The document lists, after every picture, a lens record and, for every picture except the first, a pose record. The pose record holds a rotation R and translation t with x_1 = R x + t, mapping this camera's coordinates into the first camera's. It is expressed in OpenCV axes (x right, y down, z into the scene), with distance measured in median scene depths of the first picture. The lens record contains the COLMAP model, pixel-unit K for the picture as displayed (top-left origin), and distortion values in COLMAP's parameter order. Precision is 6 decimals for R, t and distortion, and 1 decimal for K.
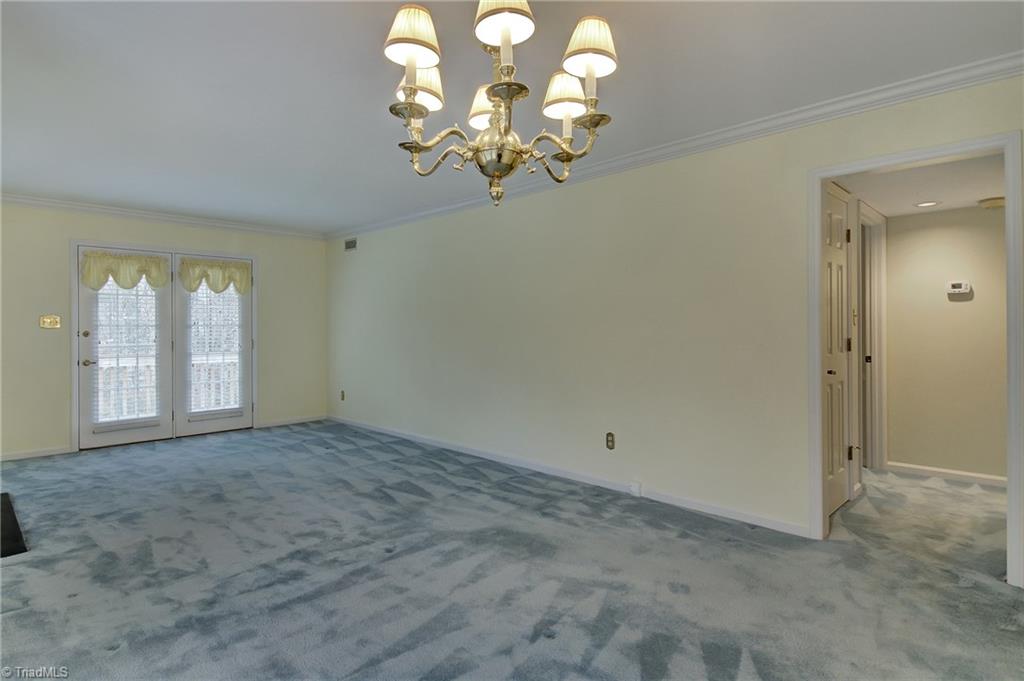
lens RADIAL K [[543.3, 0, 515.0], [0, 543.3, 330.4], [0, 0, 1]] dist [0.039917, -0.026372]
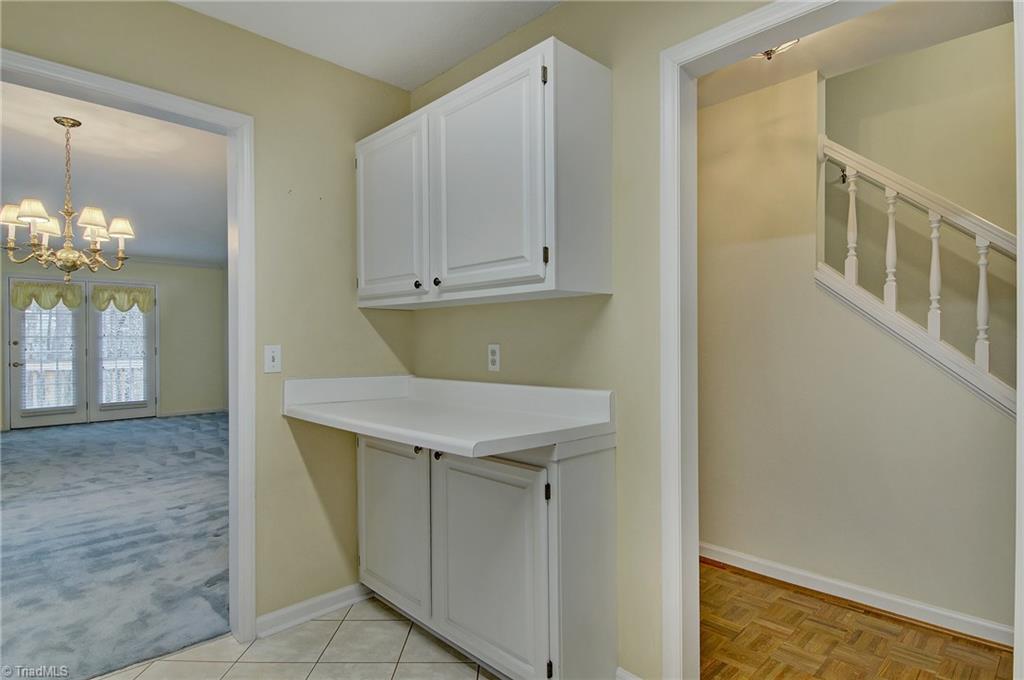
lens RADIAL K [[541.1, 0, 512.0], [0, 541.1, 340.0], [0, 0, 1]] dist [0.042892, -0.025639]
pose [[0.999568, 0.000880, -0.029362, 0.448947], [-0.000905, 0.999999, -0.000823, -0.000909], [0.029362, 0.000850, 0.999568, -0.293328]]
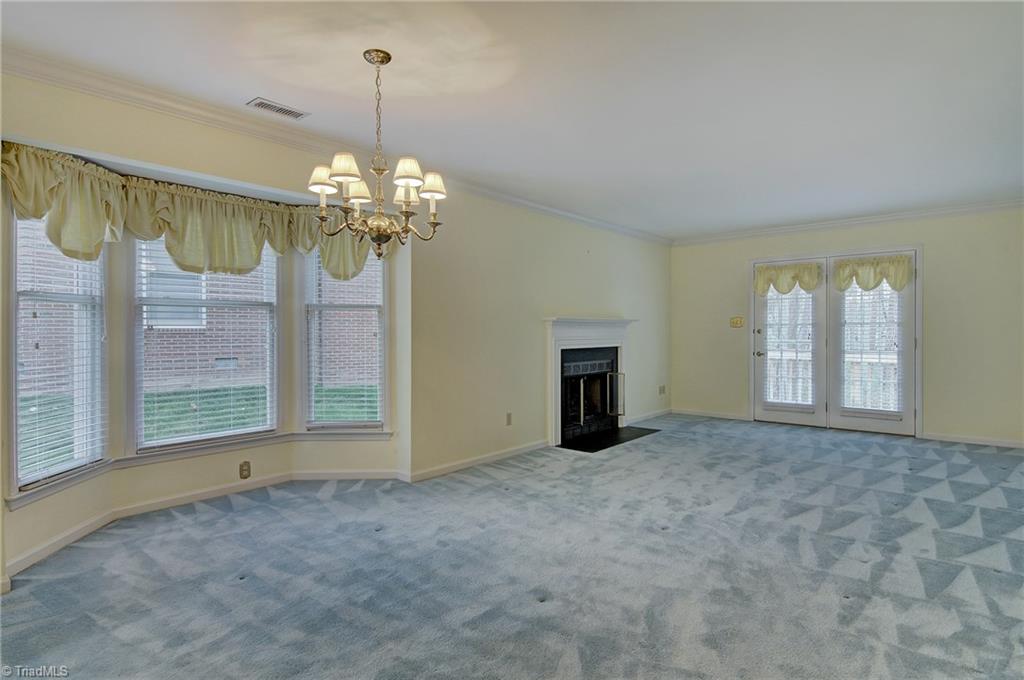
lens RADIAL K [[541.1, 0, 512.0], [0, 541.1, 340.0], [0, 0, 1]] dist [0.042892, -0.025639]
pose [[0.067799, 0.021212, -0.997473, 0.433703], [0.001005, 0.999772, 0.021330, -0.001150], [0.997698, -0.002449, 0.067762, 0.319472]]
